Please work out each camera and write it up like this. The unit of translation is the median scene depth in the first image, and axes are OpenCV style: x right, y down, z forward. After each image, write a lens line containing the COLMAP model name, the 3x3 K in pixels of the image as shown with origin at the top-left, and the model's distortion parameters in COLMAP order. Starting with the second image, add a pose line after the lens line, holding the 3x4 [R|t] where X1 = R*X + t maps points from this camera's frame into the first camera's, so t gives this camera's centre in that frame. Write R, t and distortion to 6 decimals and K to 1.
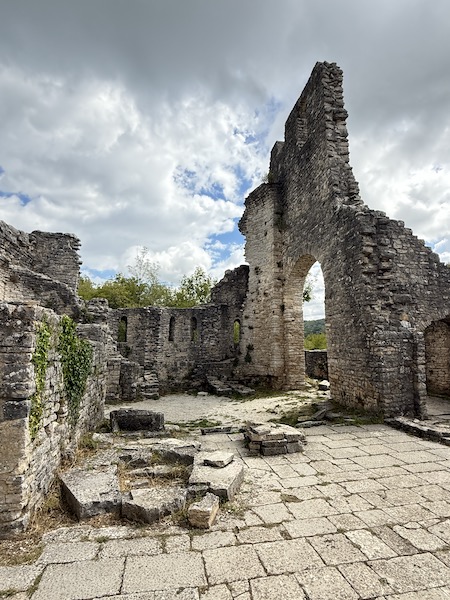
lens RADIAL K [[328.4, 0, 224.3], [0, 328.4, 300.2], [0, 0, 1]] dist [0.005256, 0.000076]
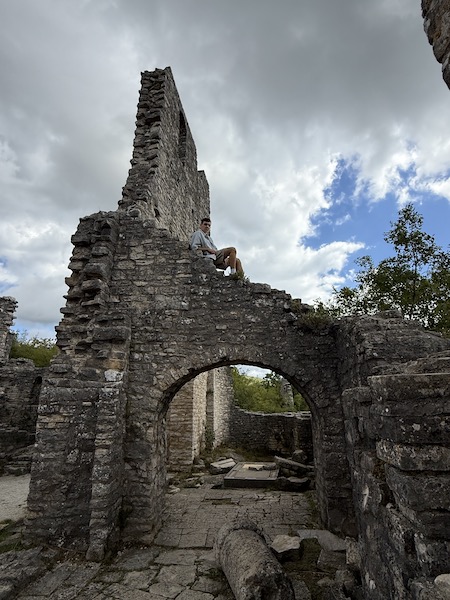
lens RADIAL K [[328.4, 0, 222.6], [0, 328.4, 299.0], [0, 0, 1]] dist [0.005256, 0.000076]
pose [[0.941640, -0.106794, -0.319233, 0.647979], [0.049328, 0.981880, -0.182971, 0.037803], [0.332989, 0.156546, 0.929845, 0.326801]]
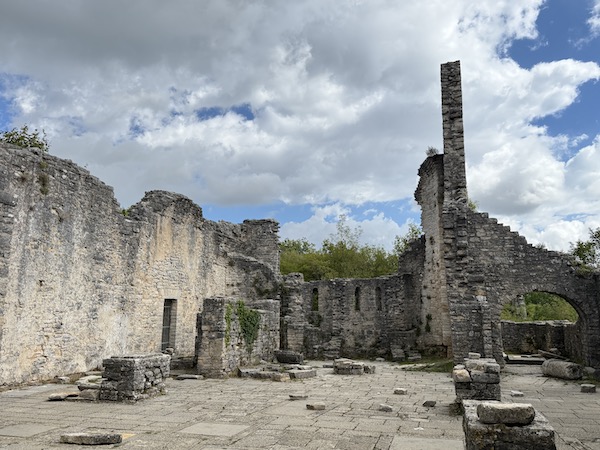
lens RADIAL K [[511.3, 0, 304.4], [0, 511.3, 220.3], [0, 0, 1]] dist [0.092656, -0.064782]
pose [[0.892203, -0.077212, -0.444985, 0.582965], [0.055748, 0.996571, -0.061146, -0.098262], [0.448181, 0.029747, 0.893448, -0.754959]]
